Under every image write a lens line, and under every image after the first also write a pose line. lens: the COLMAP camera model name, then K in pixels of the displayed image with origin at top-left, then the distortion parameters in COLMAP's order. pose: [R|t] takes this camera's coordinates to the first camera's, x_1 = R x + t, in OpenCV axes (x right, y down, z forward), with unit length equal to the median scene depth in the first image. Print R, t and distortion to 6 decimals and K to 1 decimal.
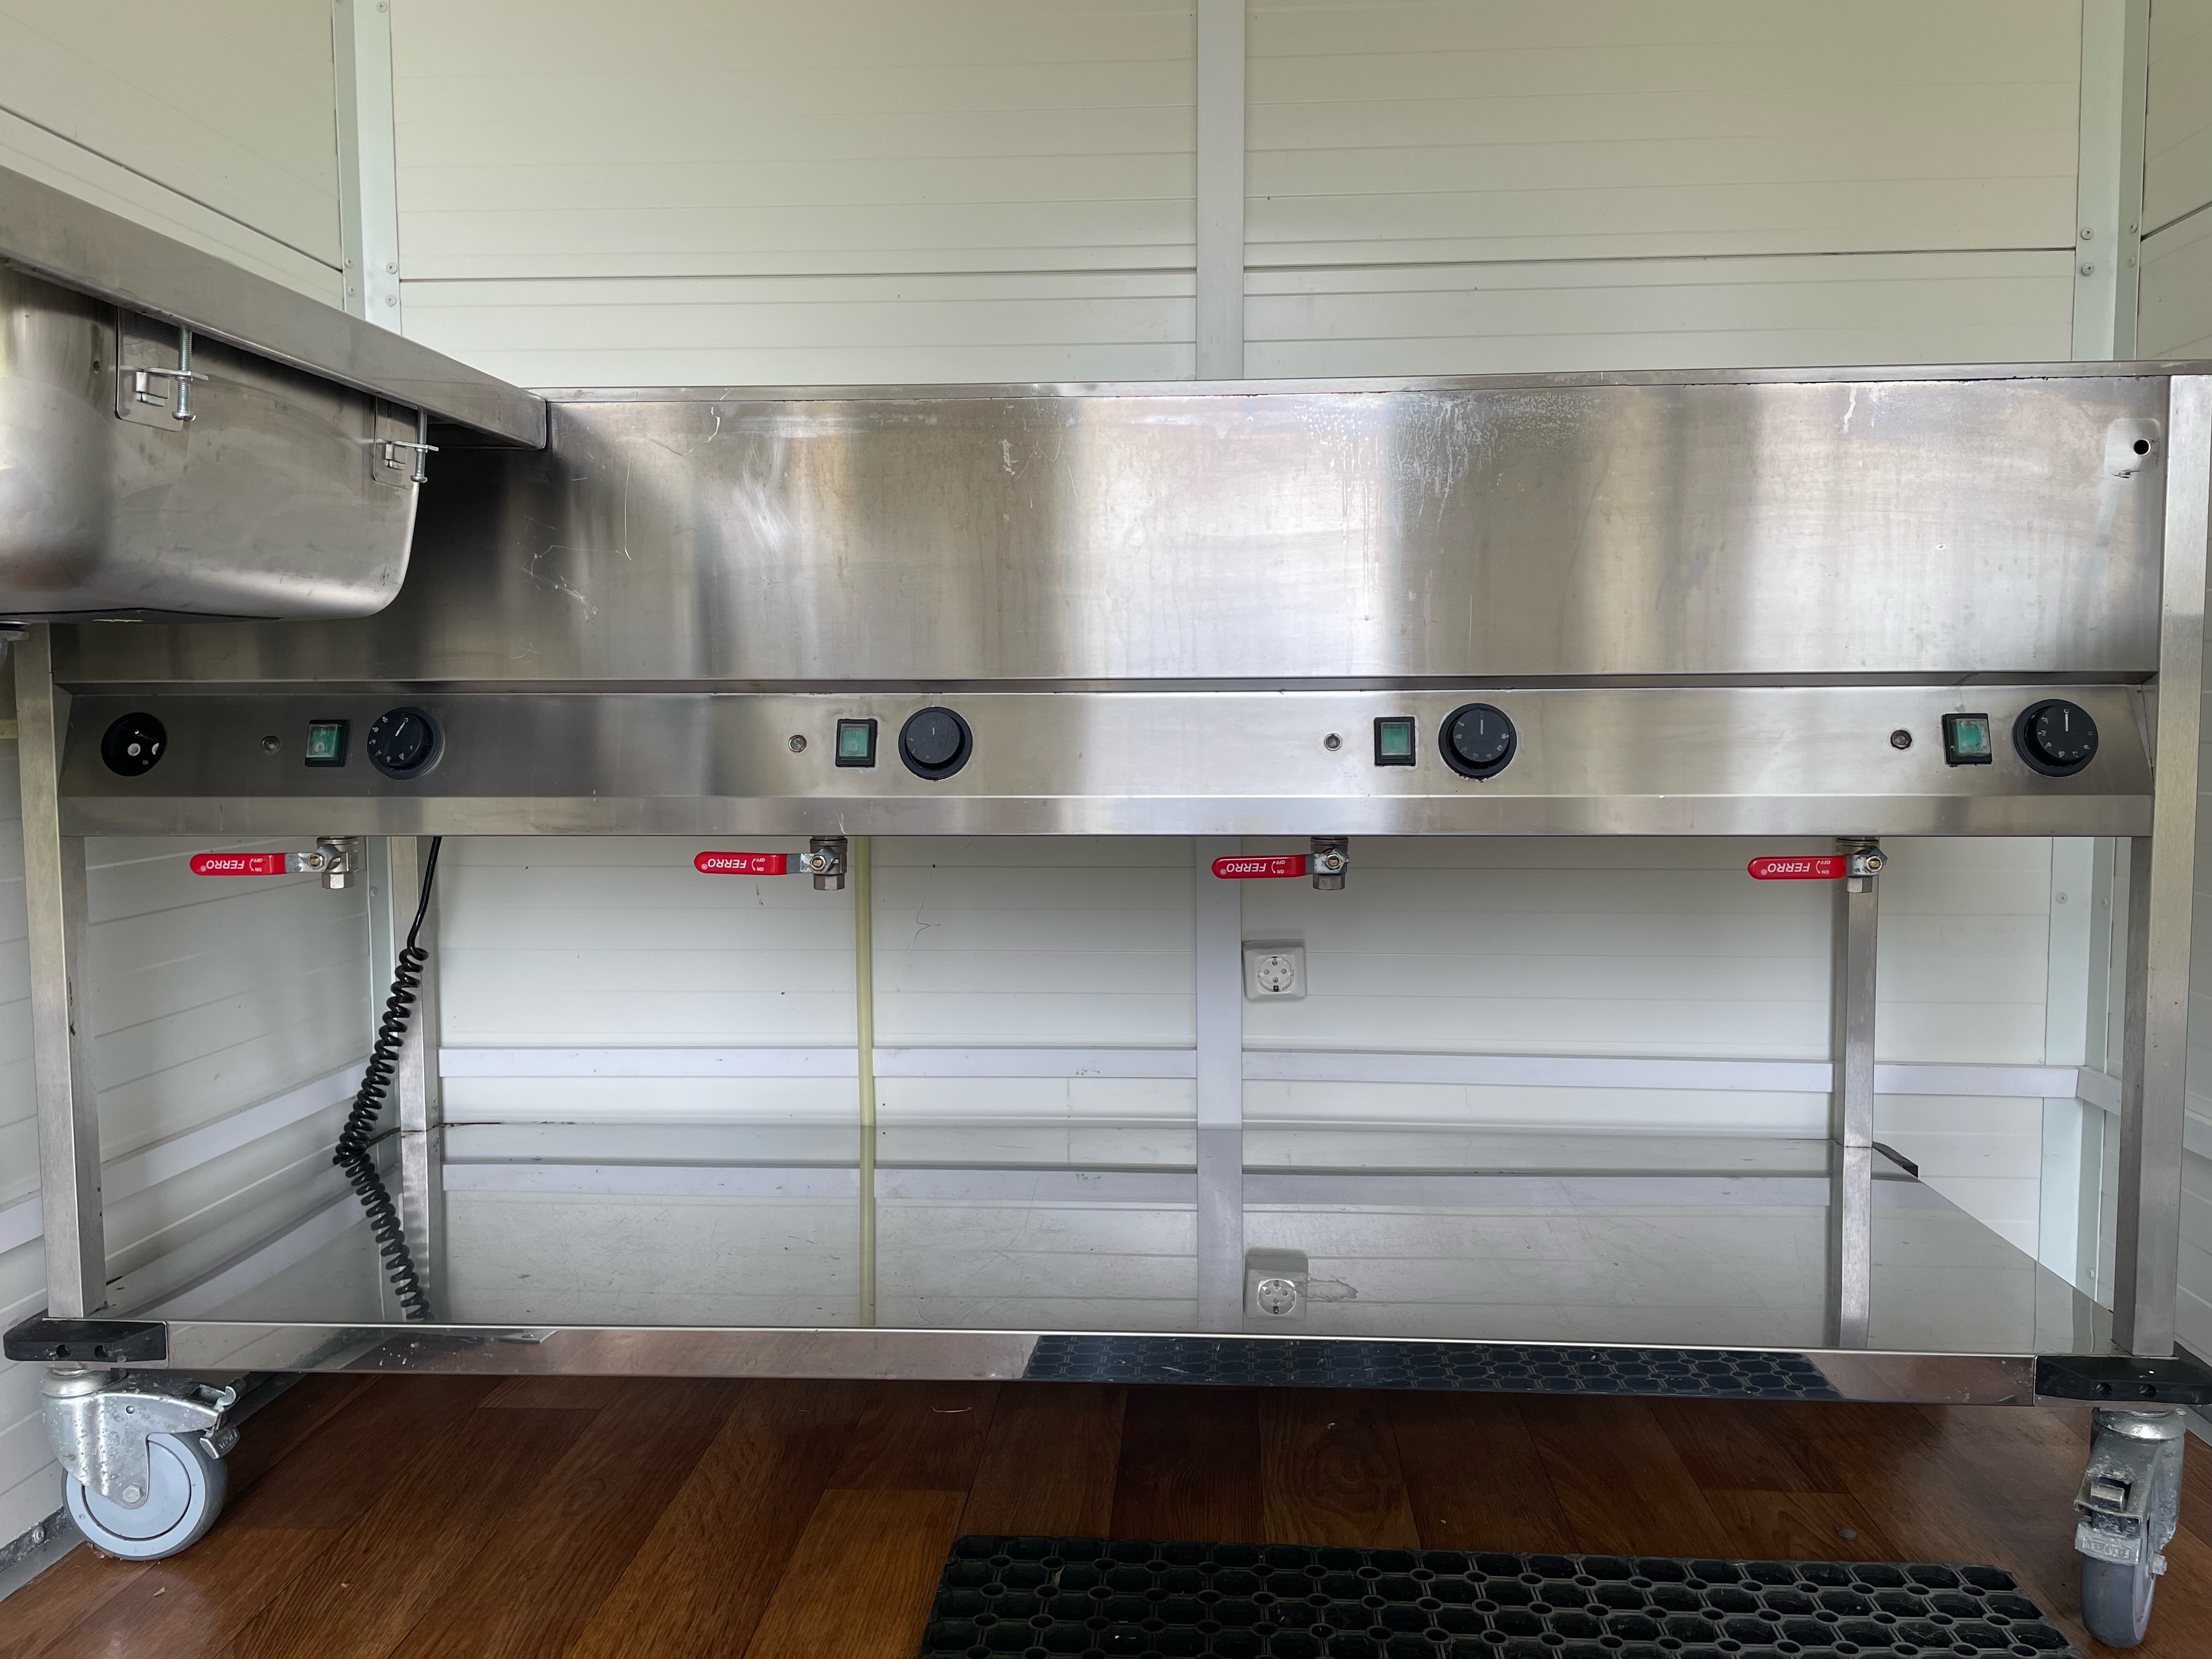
lens RADIAL K [[1707.5, 0, 1098.6], [0, 1707.5, 828.0], [0, 0, 1]] dist [0.082337, -0.112516]
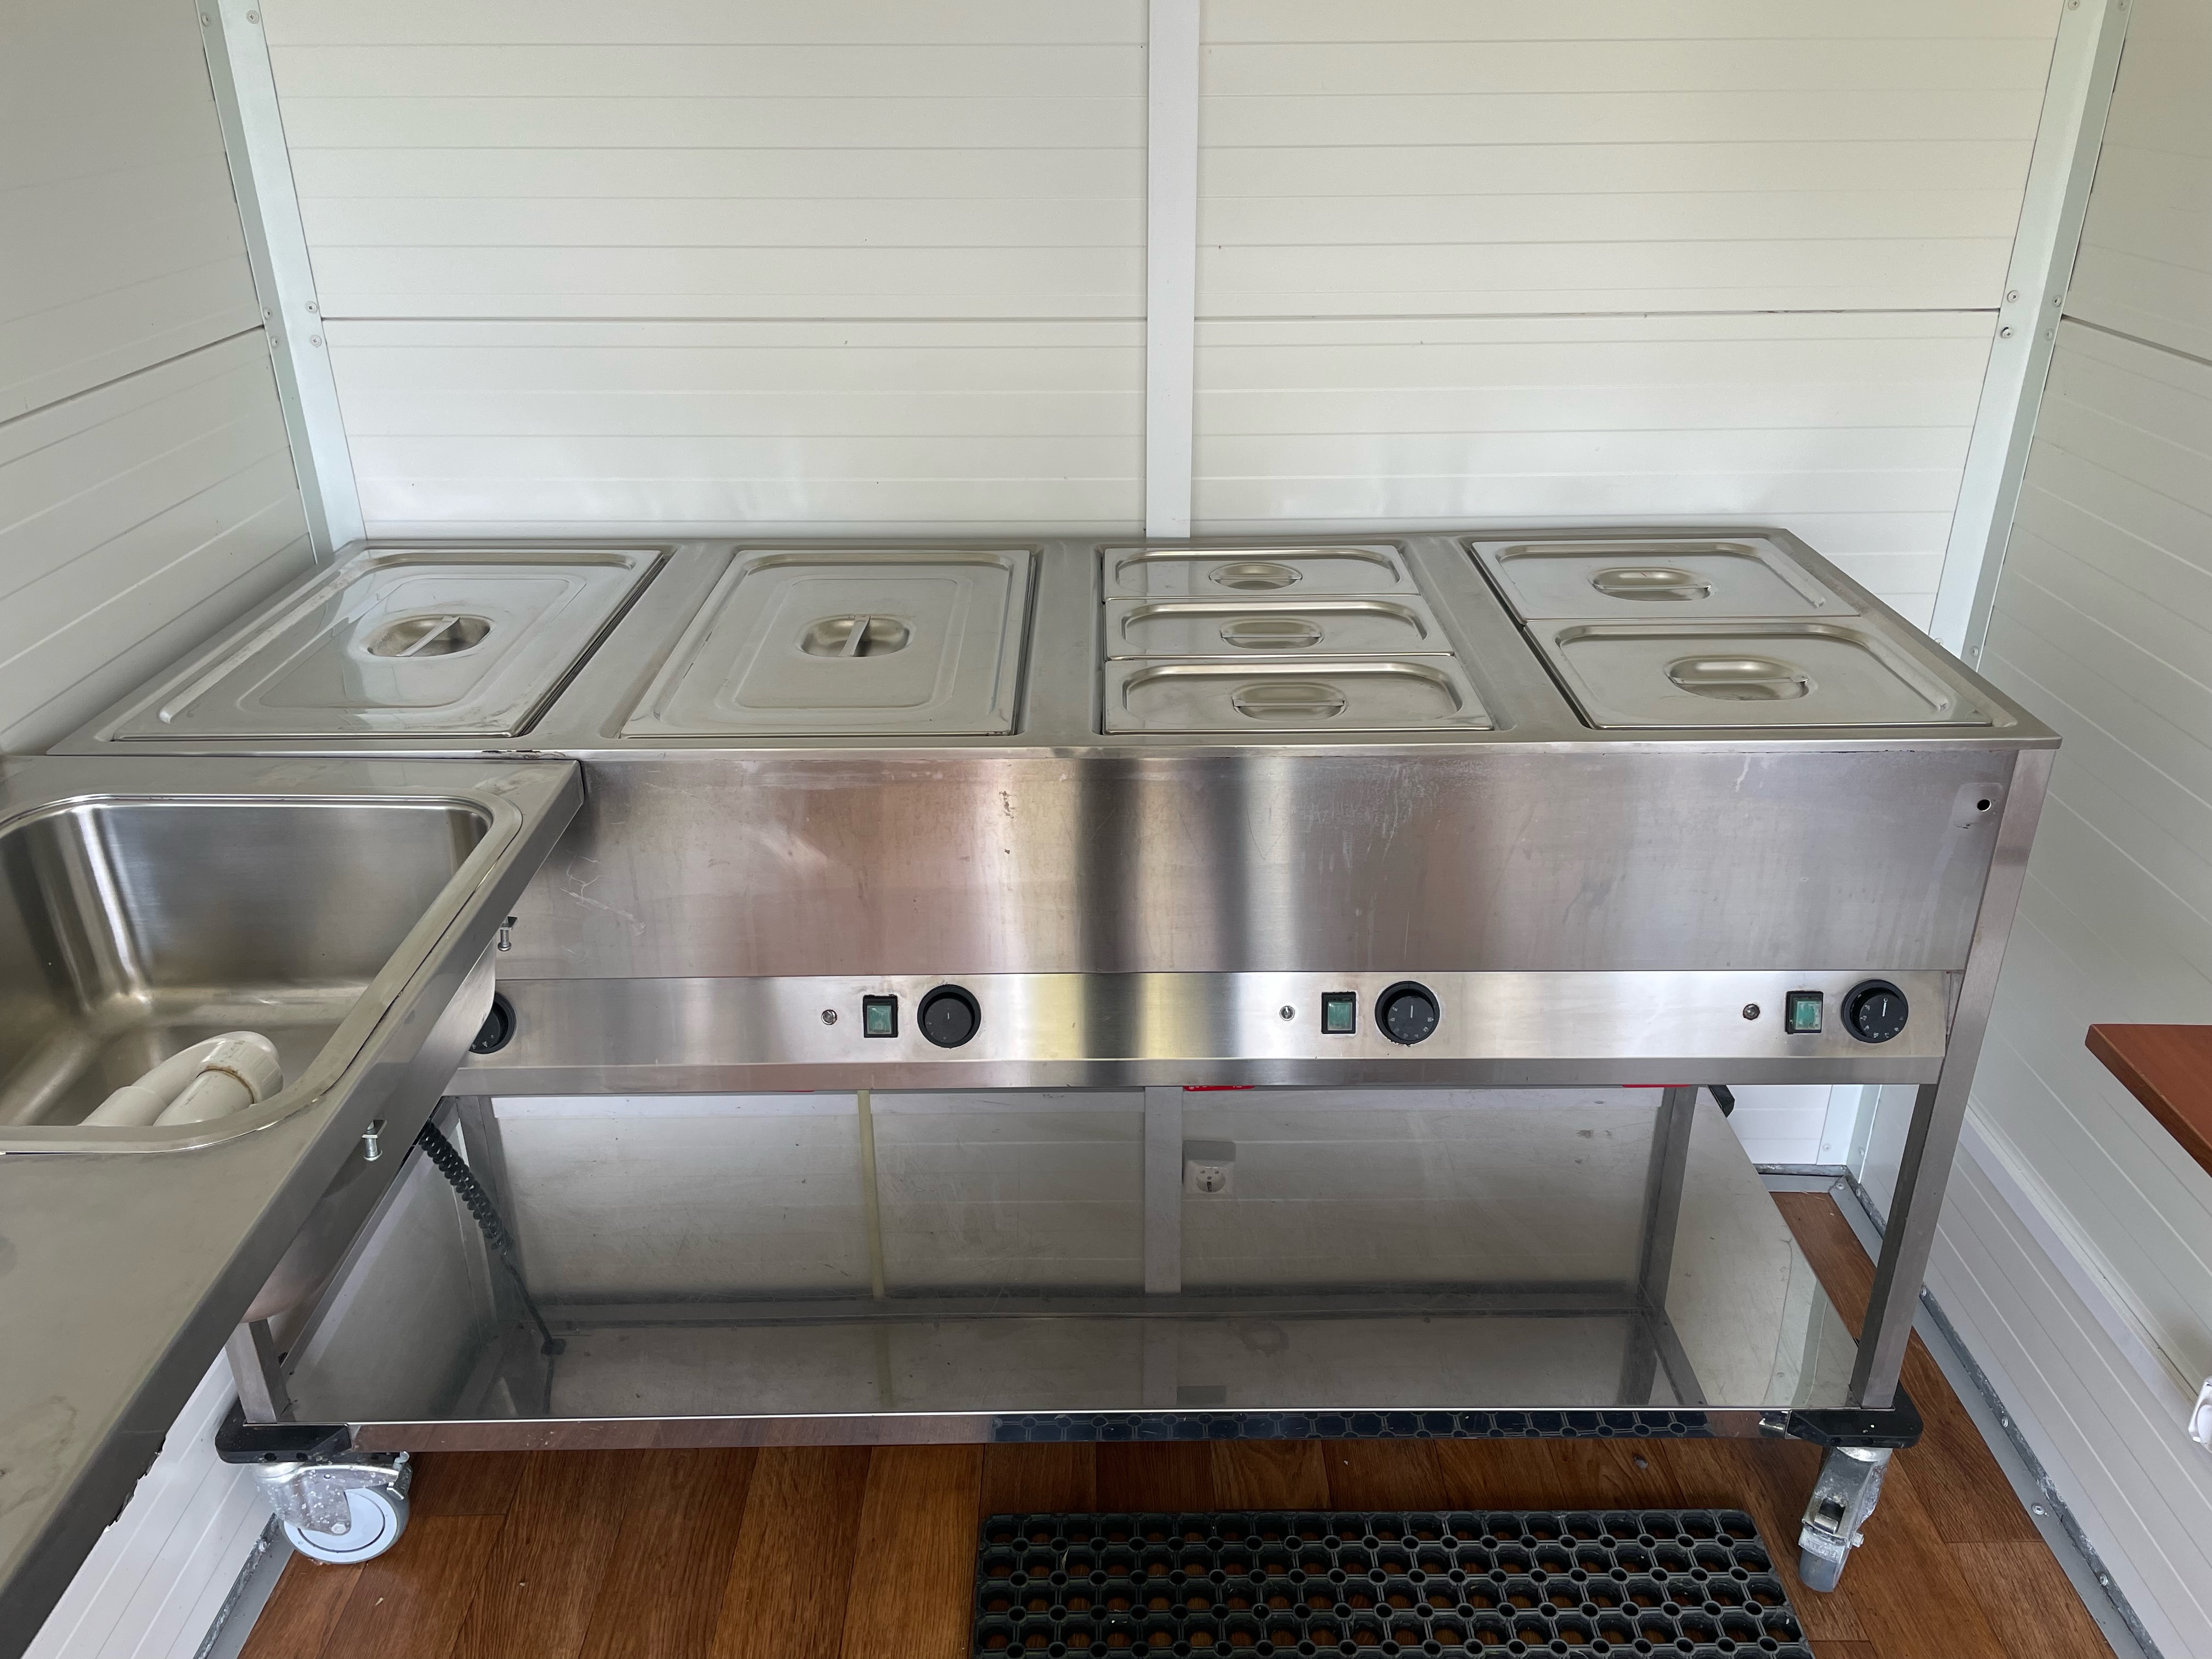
lens RADIAL K [[1707.5, 0, 1098.6], [0, 1707.5, 828.0], [0, 0, 1]] dist [0.082337, -0.112516]
pose [[0.997513, -0.034193, 0.061631, -0.061205], [0.009098, 0.929593, 0.368476, -0.598216], [-0.069891, -0.366999, 0.927592, -0.043275]]
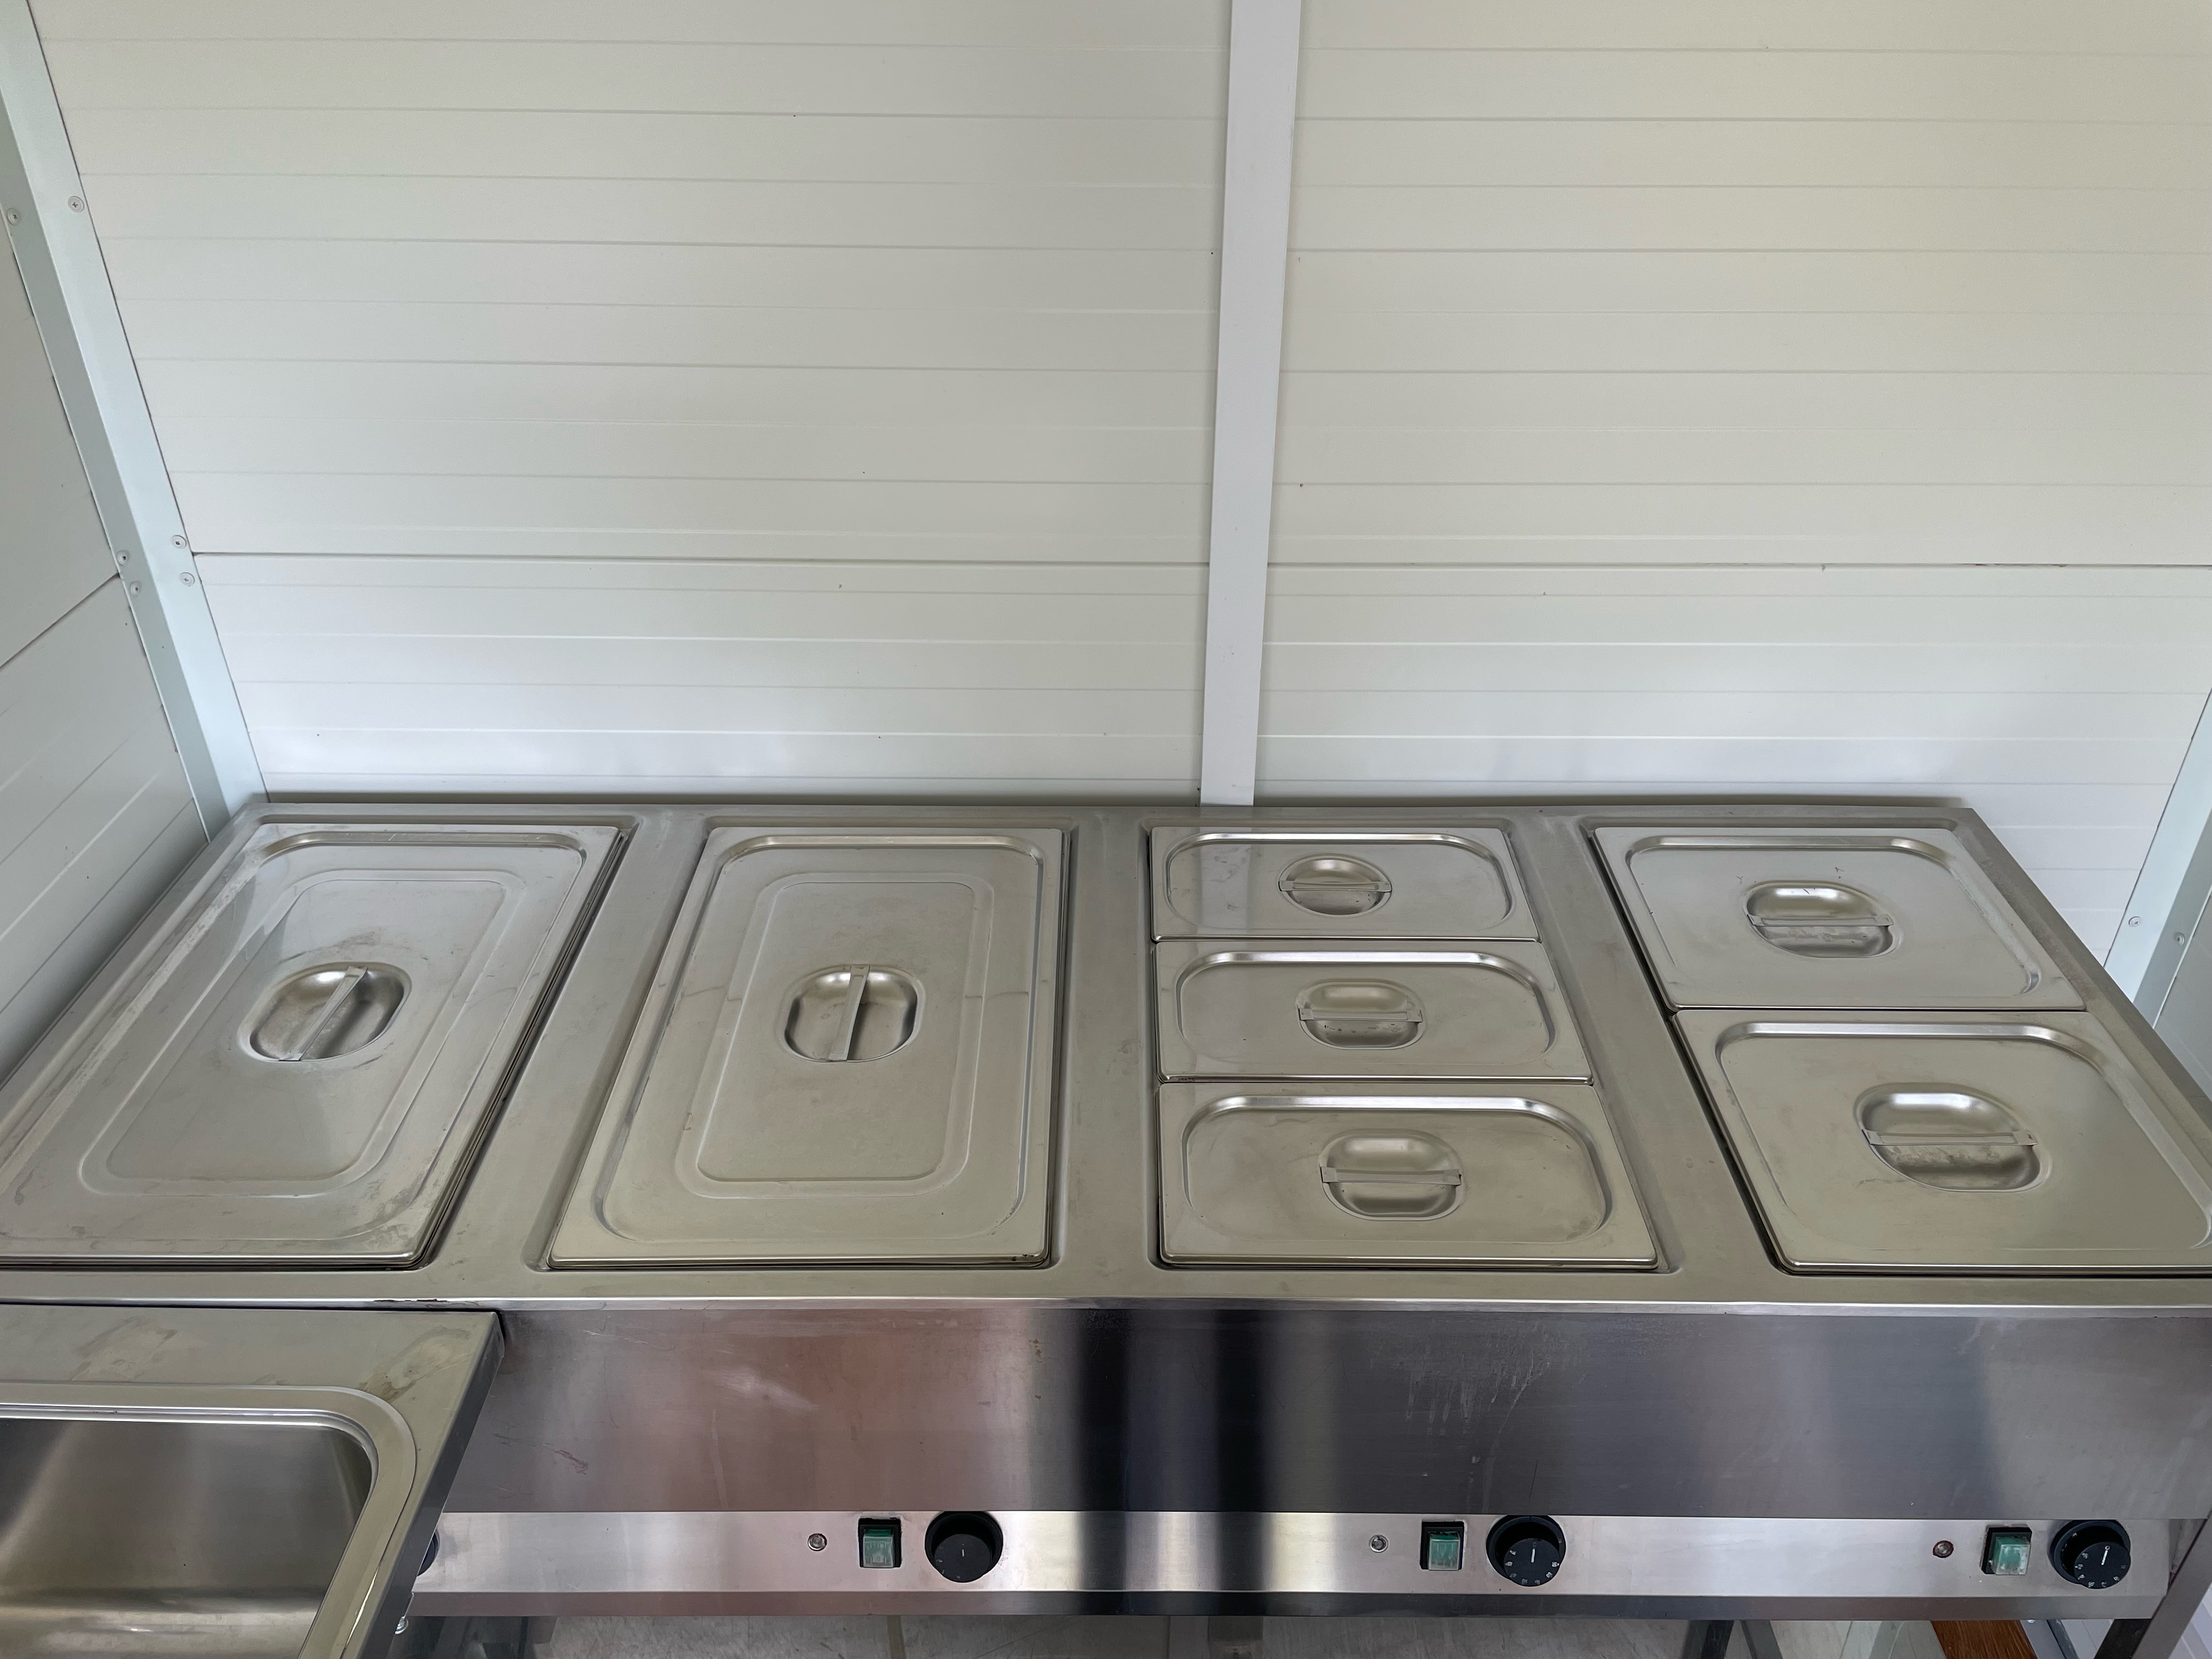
lens RADIAL K [[1697.8, 0, 1106.0], [0, 1697.8, 829.5], [0, 0, 1]] dist [0.081962, -0.110612]
pose [[0.997900, -0.029276, 0.057782, -0.060340], [-0.001599, 0.880631, 0.473800, -0.852999], [-0.064756, -0.472898, 0.878735, 0.341053]]
